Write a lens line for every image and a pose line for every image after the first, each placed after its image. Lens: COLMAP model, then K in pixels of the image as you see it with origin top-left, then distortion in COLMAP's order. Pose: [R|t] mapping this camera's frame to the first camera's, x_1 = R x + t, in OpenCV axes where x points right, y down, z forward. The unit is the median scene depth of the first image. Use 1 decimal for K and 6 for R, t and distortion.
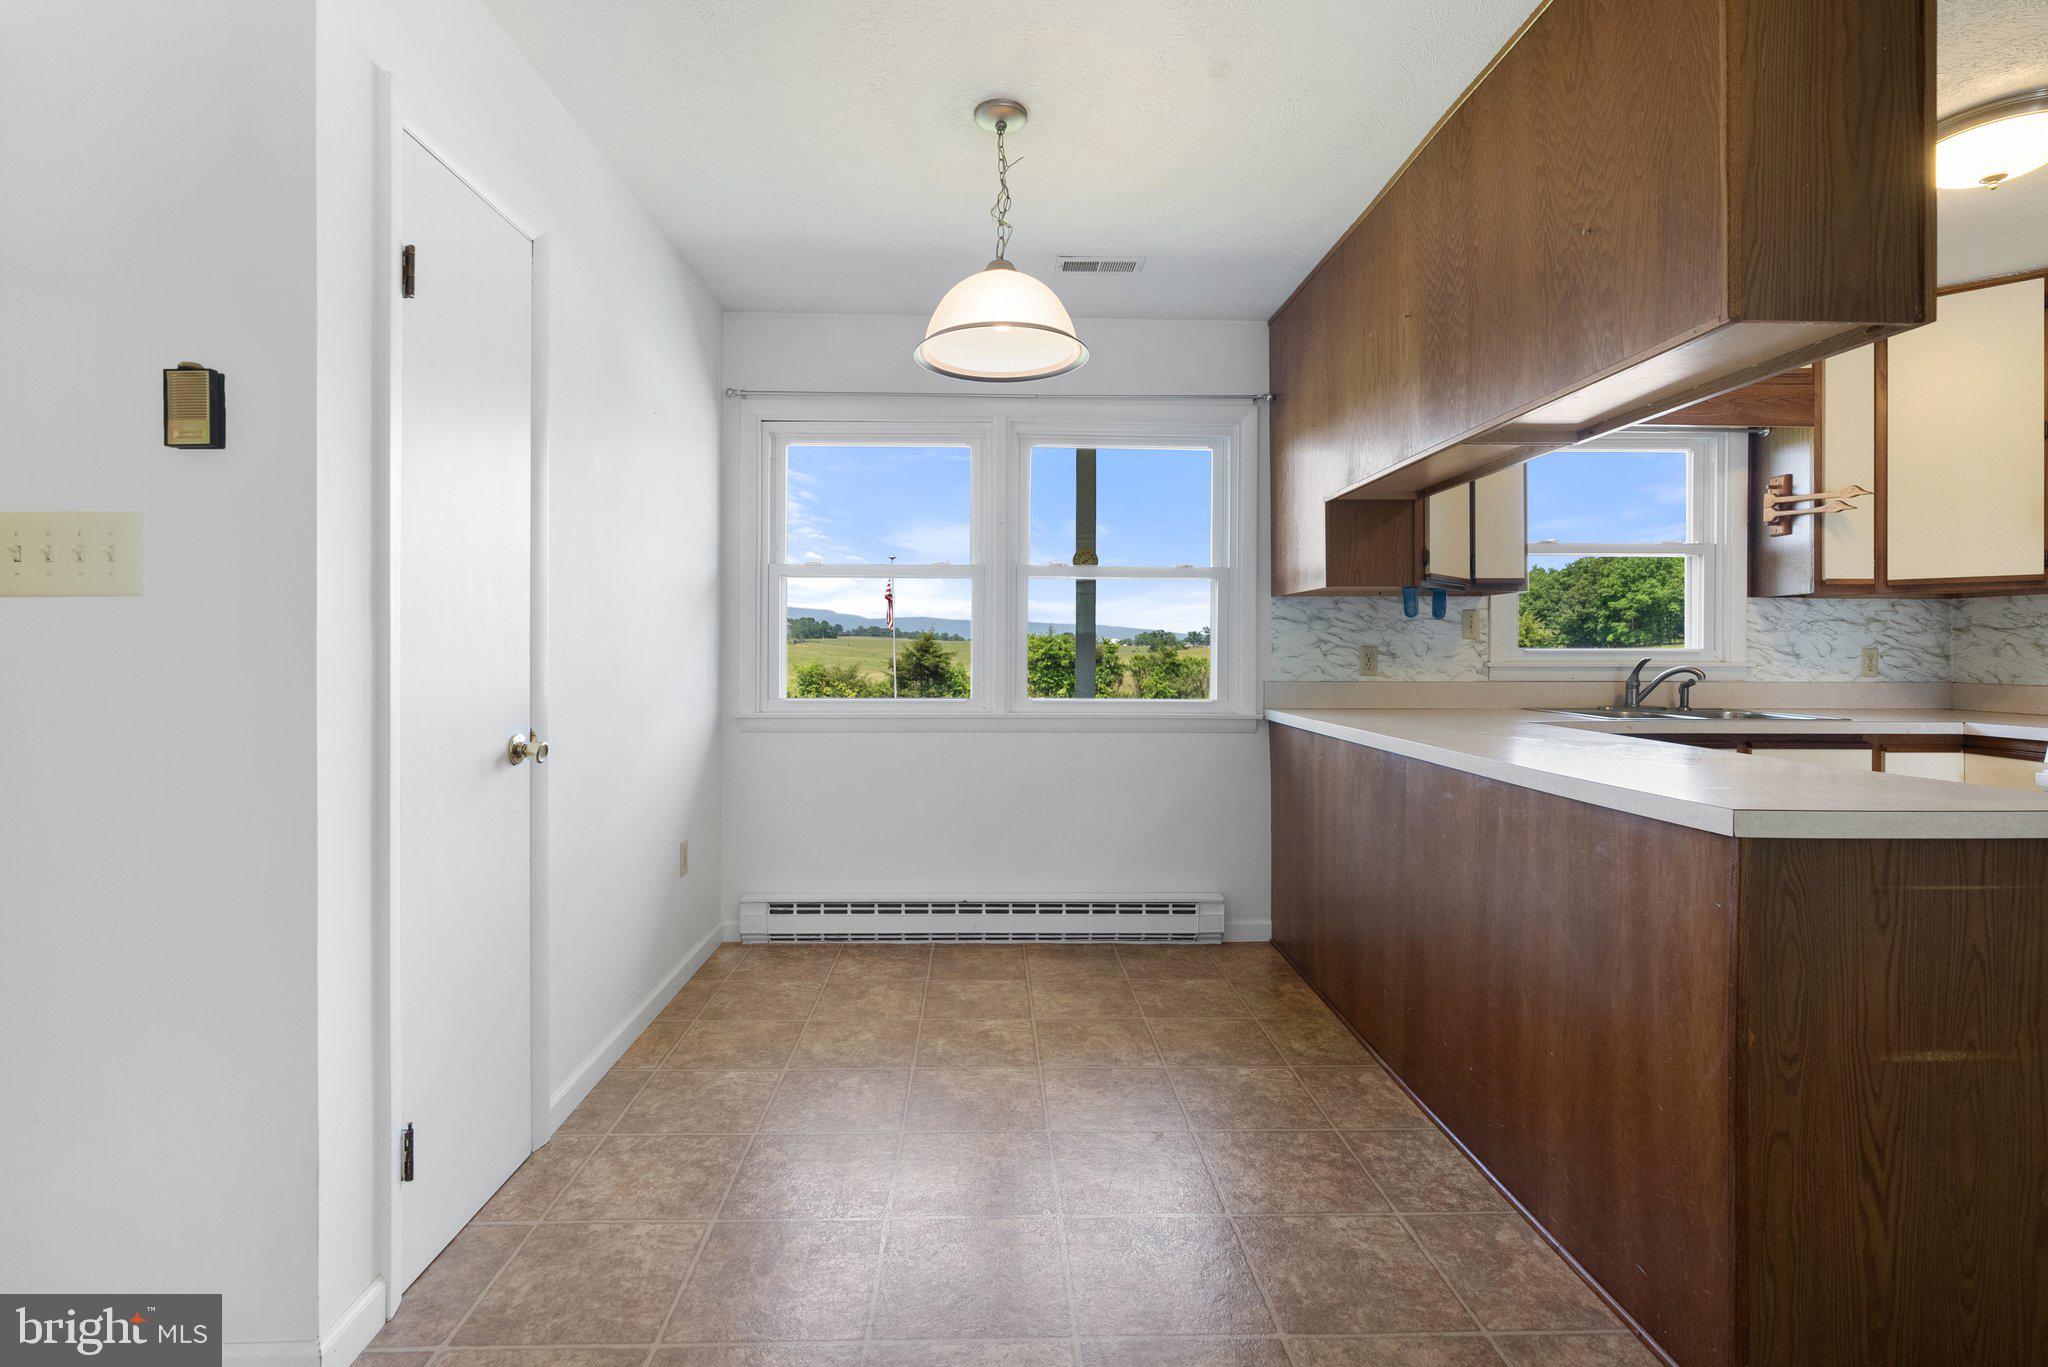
lens RADIAL K [[942.8, 0, 1023.0], [0, 942.8, 646.2], [0, 0, 1]] dist [-0.015072, 0.006432]
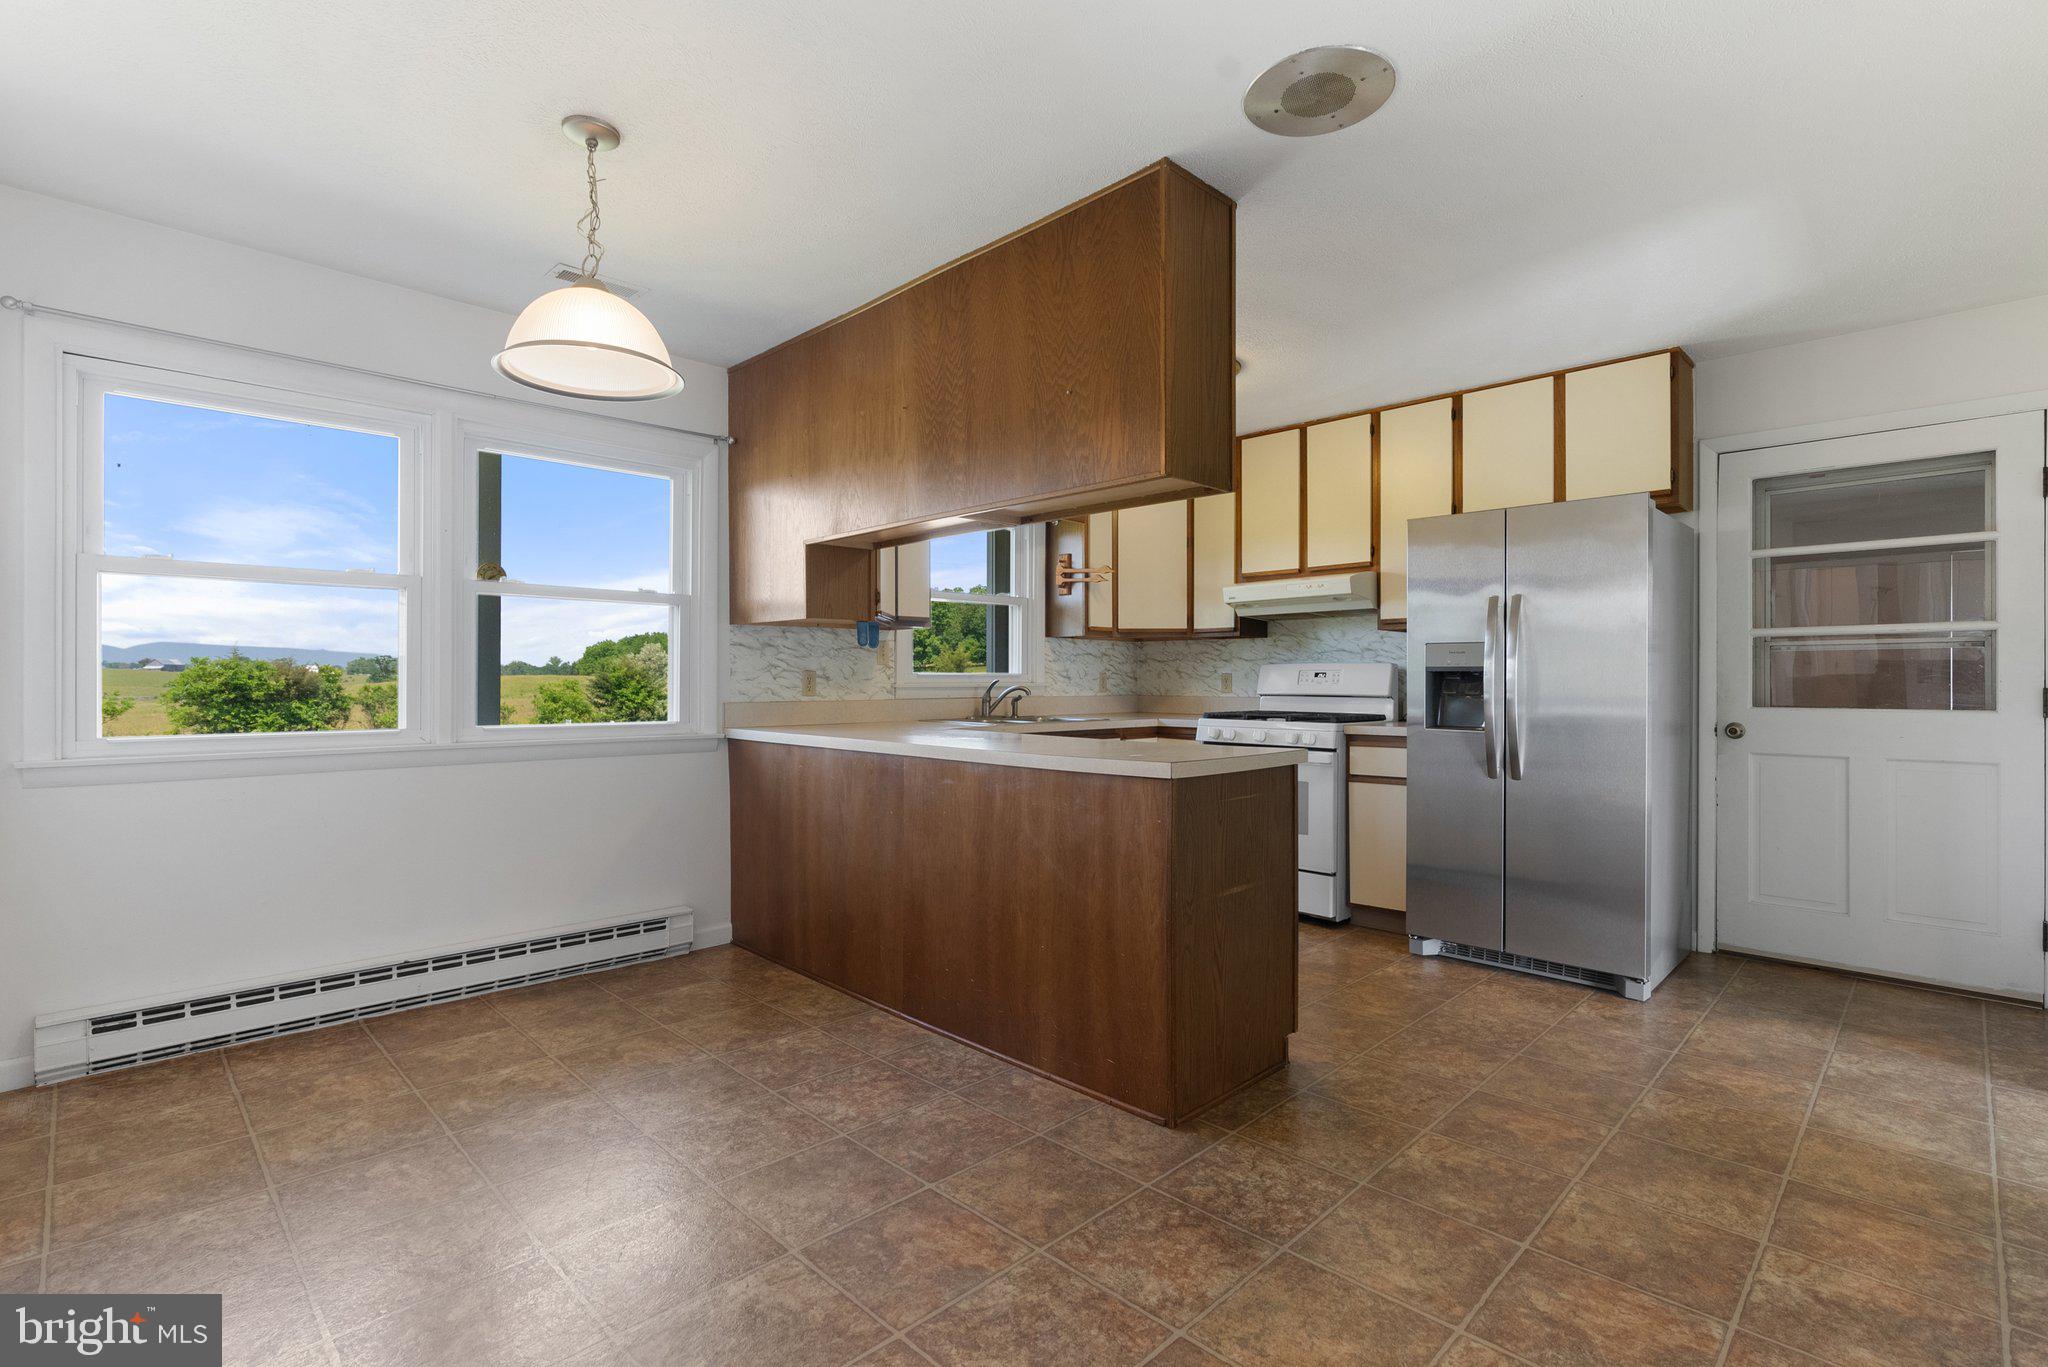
lens RADIAL K [[954.3, 0, 1032.7], [0, 954.3, 677.4], [0, 0, 1]] dist [-0.004924, 0.000587]
pose [[0.722257, -0.000980, 0.691624, -0.255115], [-0.000766, 0.999997, 0.002217, 0.006077], [-0.691624, -0.002131, 0.722255, -0.034428]]
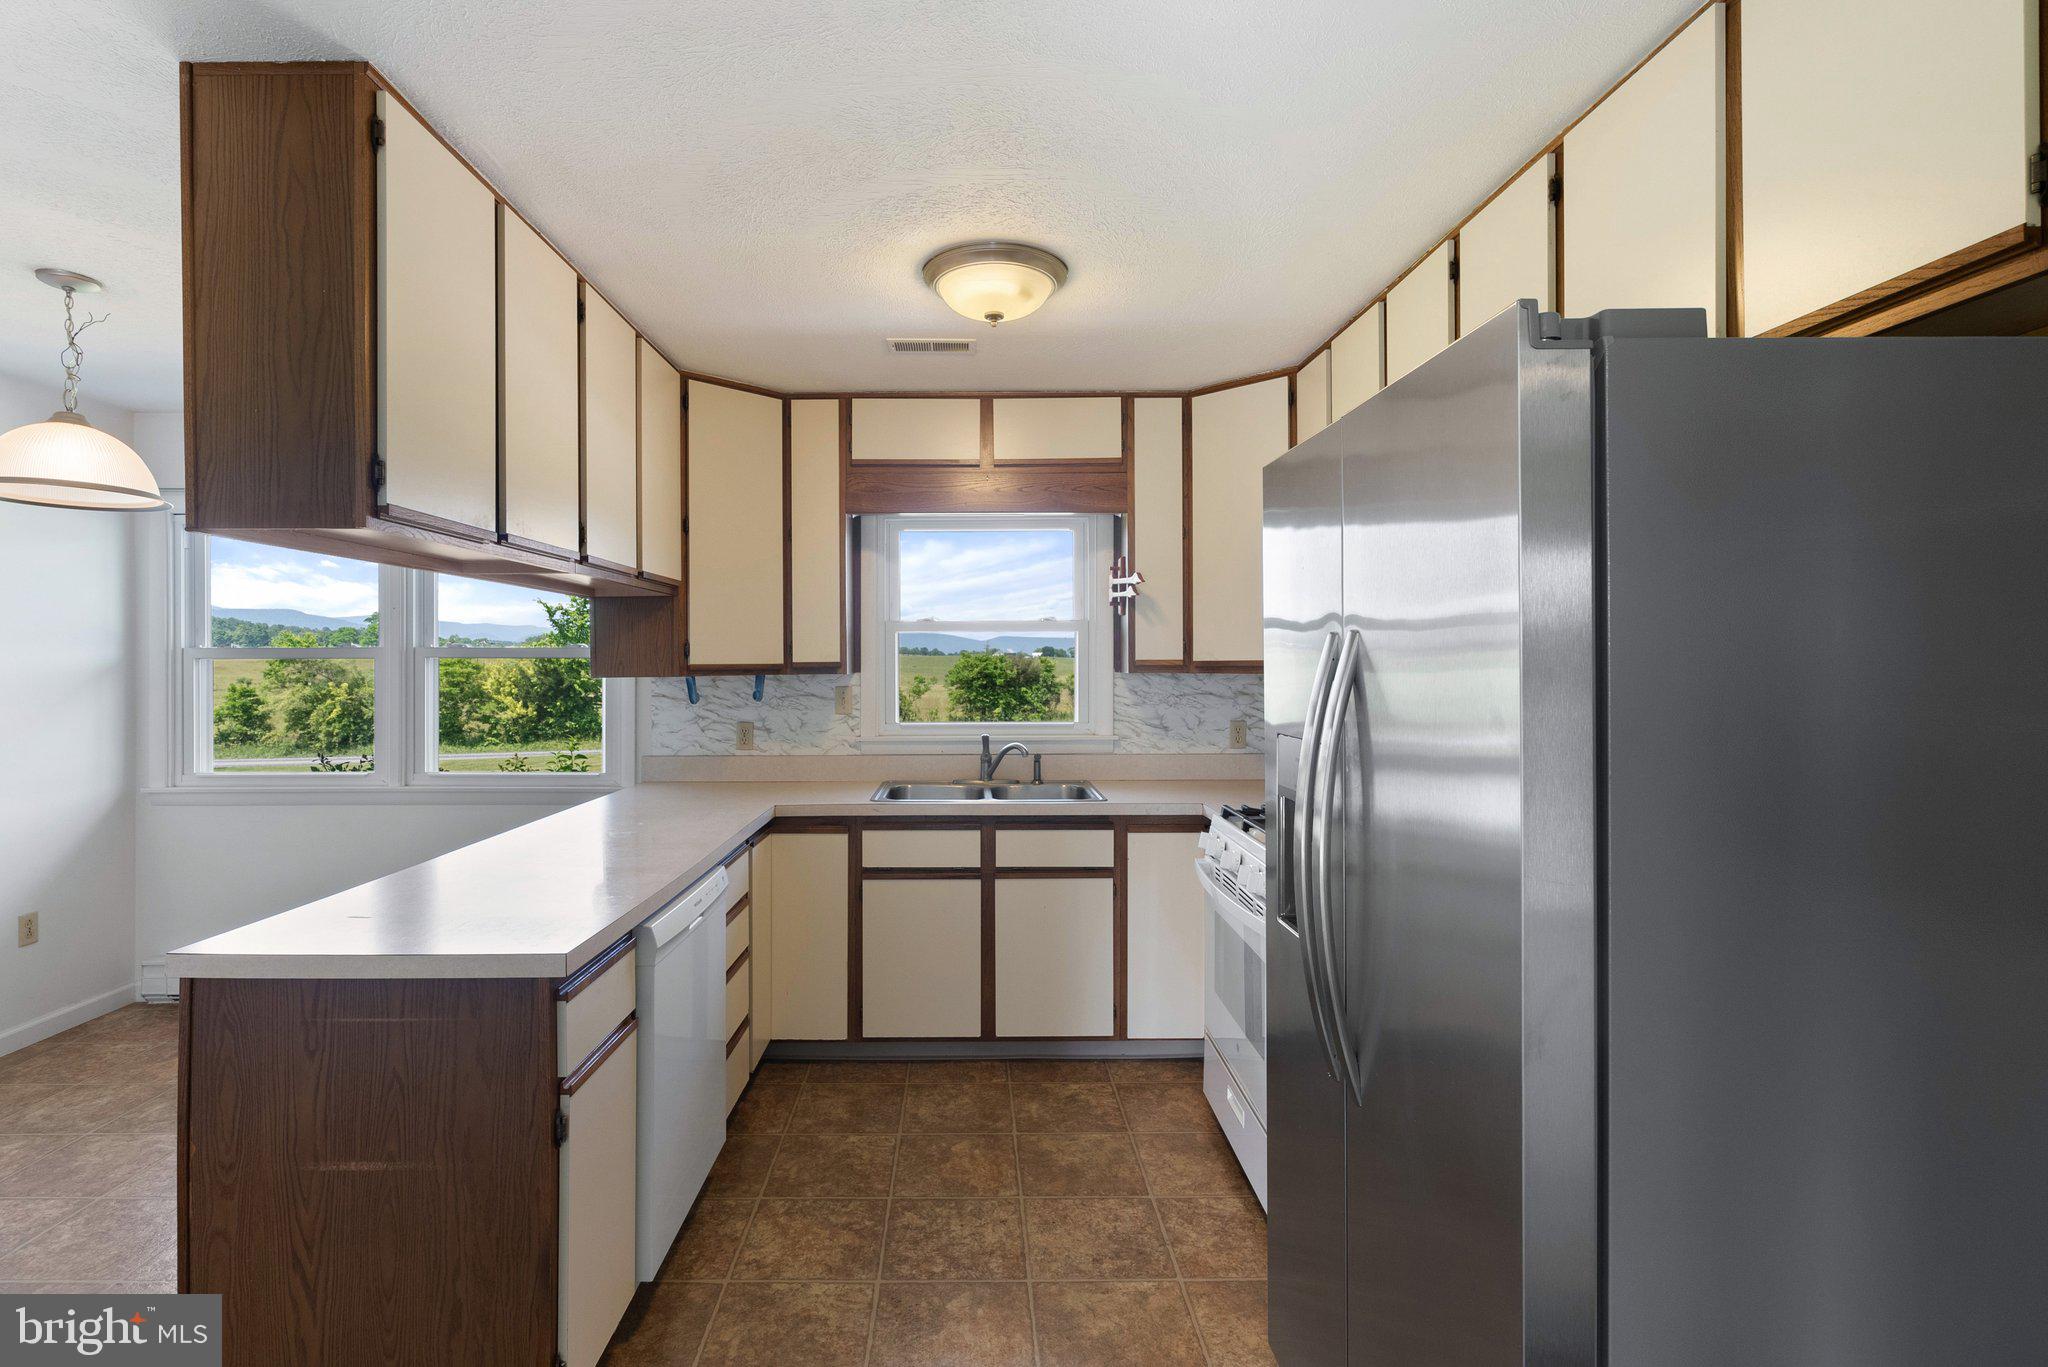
lens RADIAL K [[958.4, 0, 1038.9], [0, 958.4, 652.6], [0, 0, 1]] dist [-0.002942, 0.000255]
pose [[0.999706, -0.005971, -0.023506, 0.757520], [0.005932, 0.999981, -0.001731, -0.077099], [0.023516, 0.001591, 0.999722, -0.066238]]
